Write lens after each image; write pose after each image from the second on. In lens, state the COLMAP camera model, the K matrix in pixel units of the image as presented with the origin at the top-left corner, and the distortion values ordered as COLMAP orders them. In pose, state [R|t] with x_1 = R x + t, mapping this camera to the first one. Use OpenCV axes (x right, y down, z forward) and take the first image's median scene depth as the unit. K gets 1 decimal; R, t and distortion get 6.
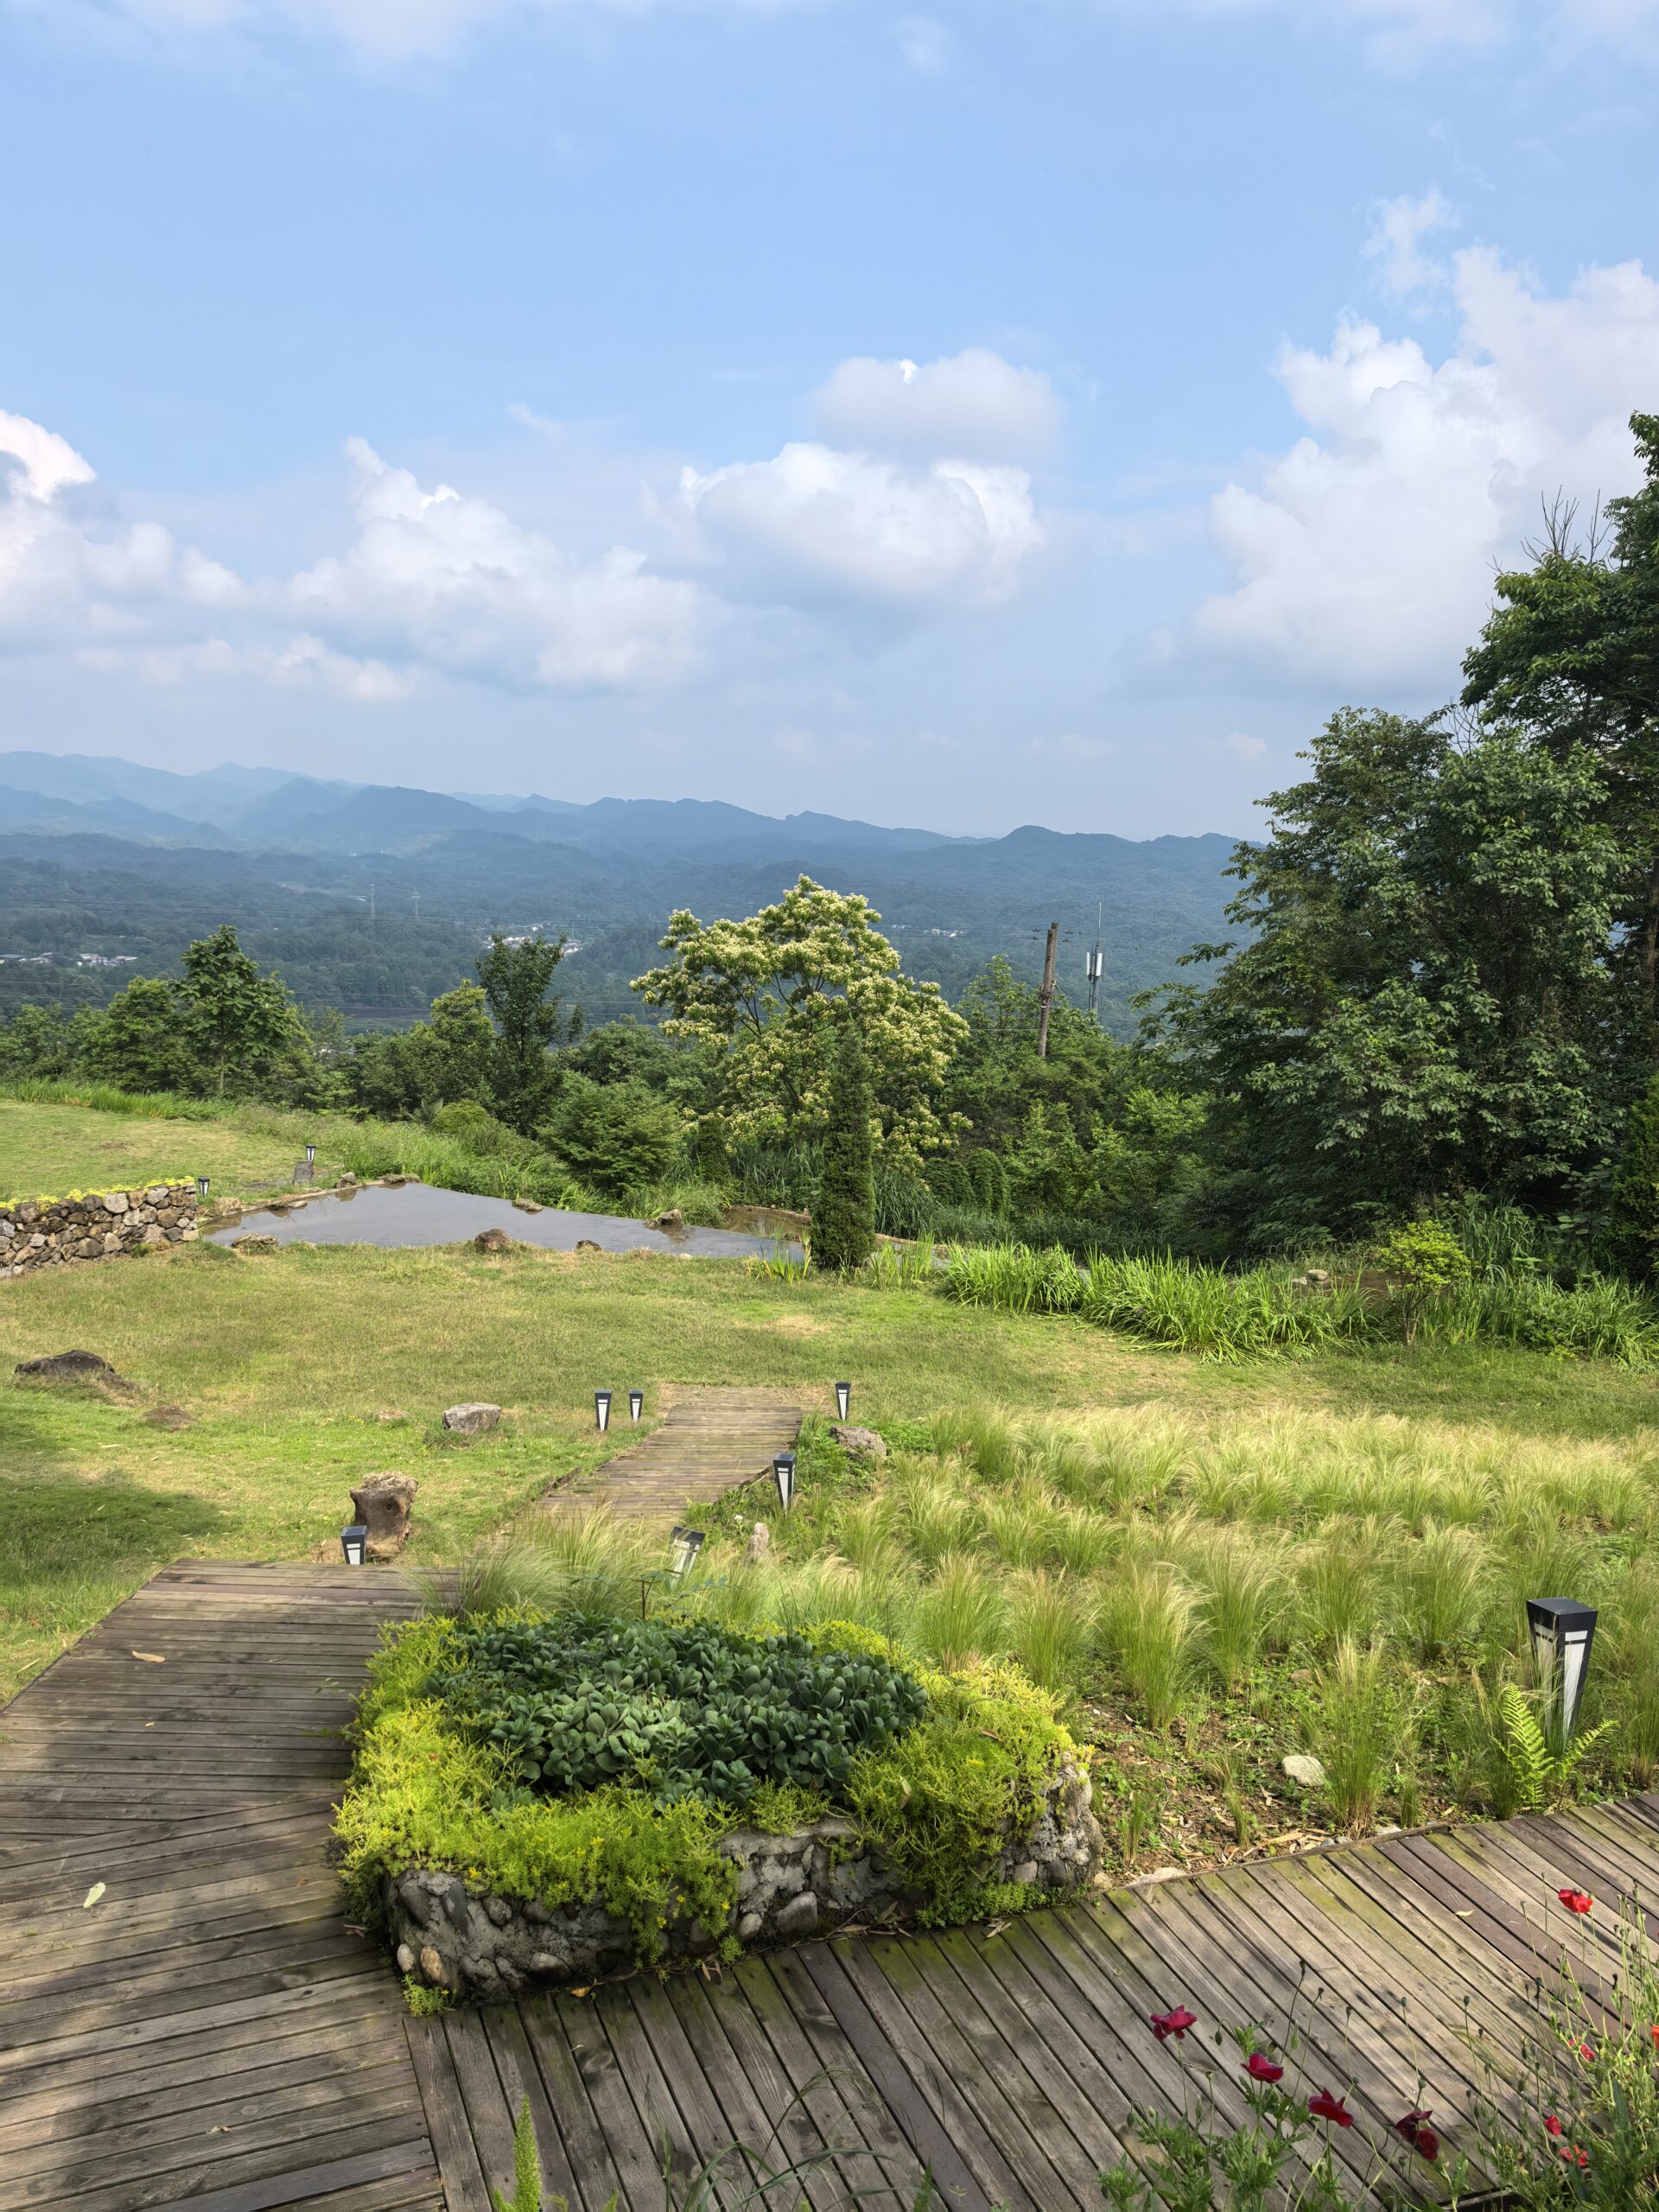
lens RADIAL K [[1788.0, 0, 807.9], [0, 1788.0, 1136.8], [0, 0, 1]] dist [0.081626, -0.128676]
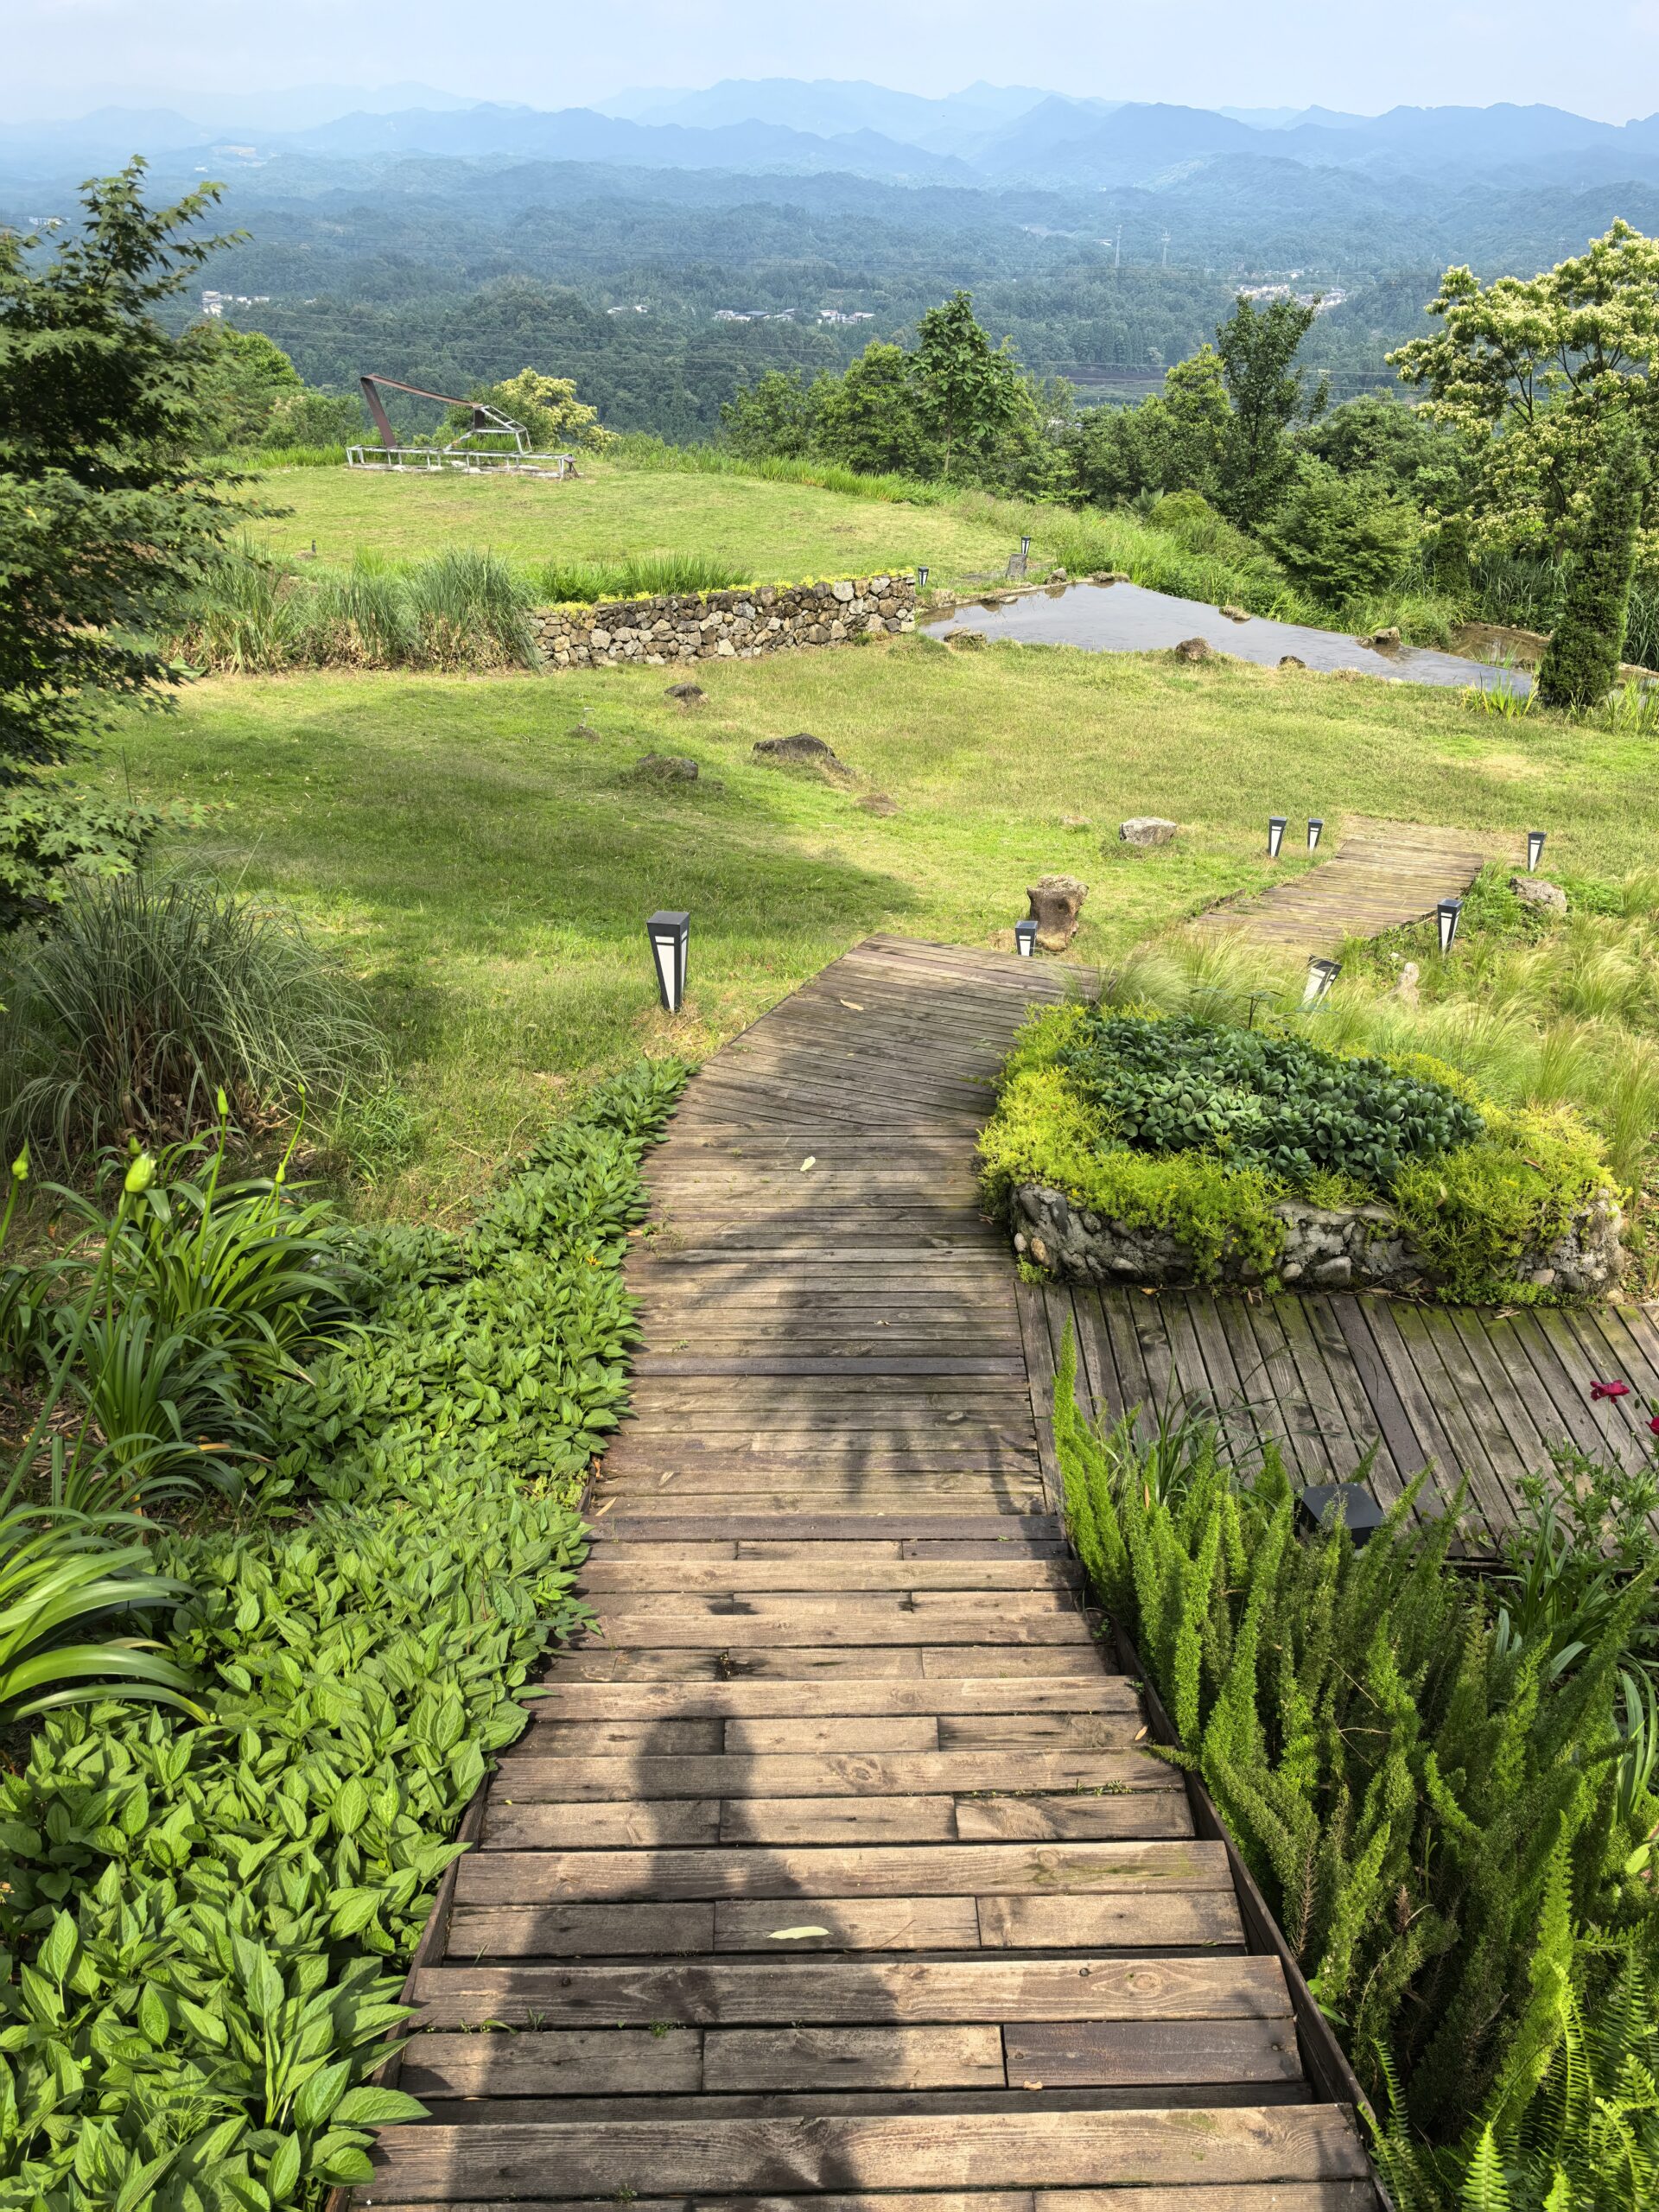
lens RADIAL K [[1788.0, 0, 807.9], [0, 1788.0, 1136.8], [0, 0, 1]] dist [0.081626, -0.128676]
pose [[0.925787, 0.157621, -0.343618, 0.015367], [-0.038848, 0.943789, 0.328259, -0.010259], [0.376044, -0.290549, 0.879871, -0.042008]]
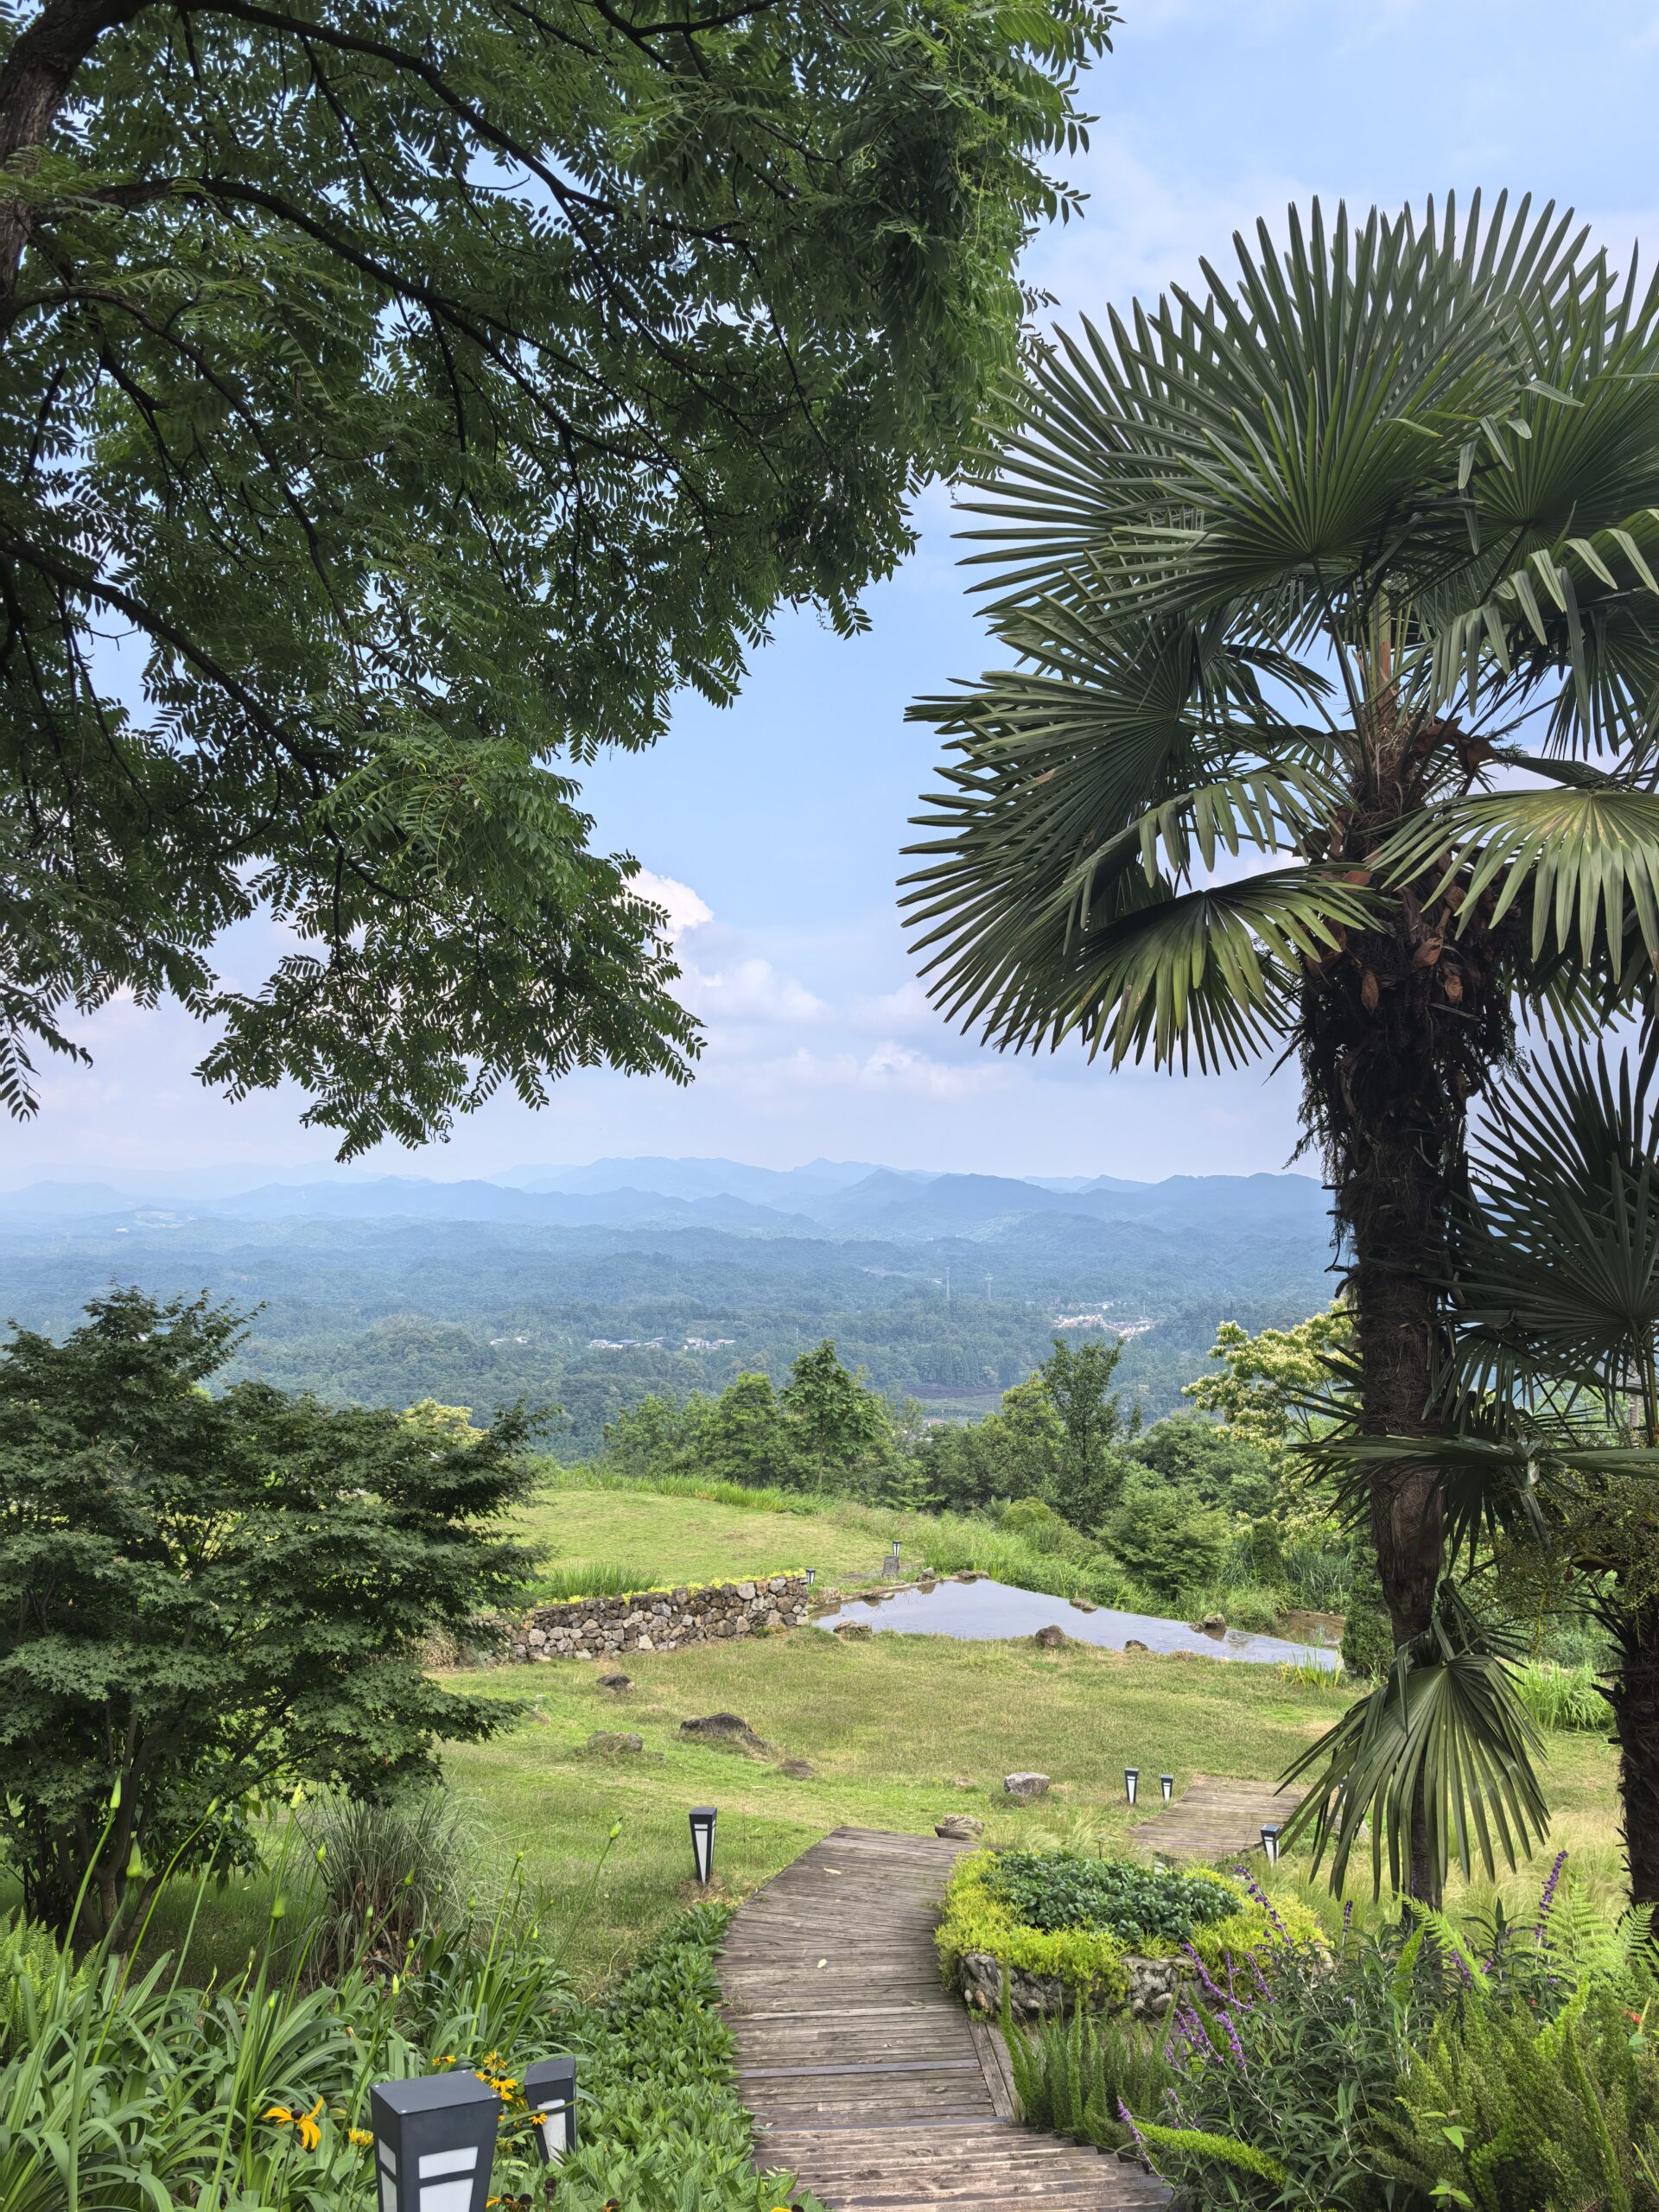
lens RADIAL K [[1769.1, 0, 826.4], [0, 1769.1, 1093.4], [0, 0, 1]] dist [0.089269, -0.229226]
pose [[0.953950, -0.048803, -0.295969, 0.058700], [-0.022404, 0.972328, -0.232542, -0.016426], [0.299127, 0.228464, 0.926459, -0.249240]]
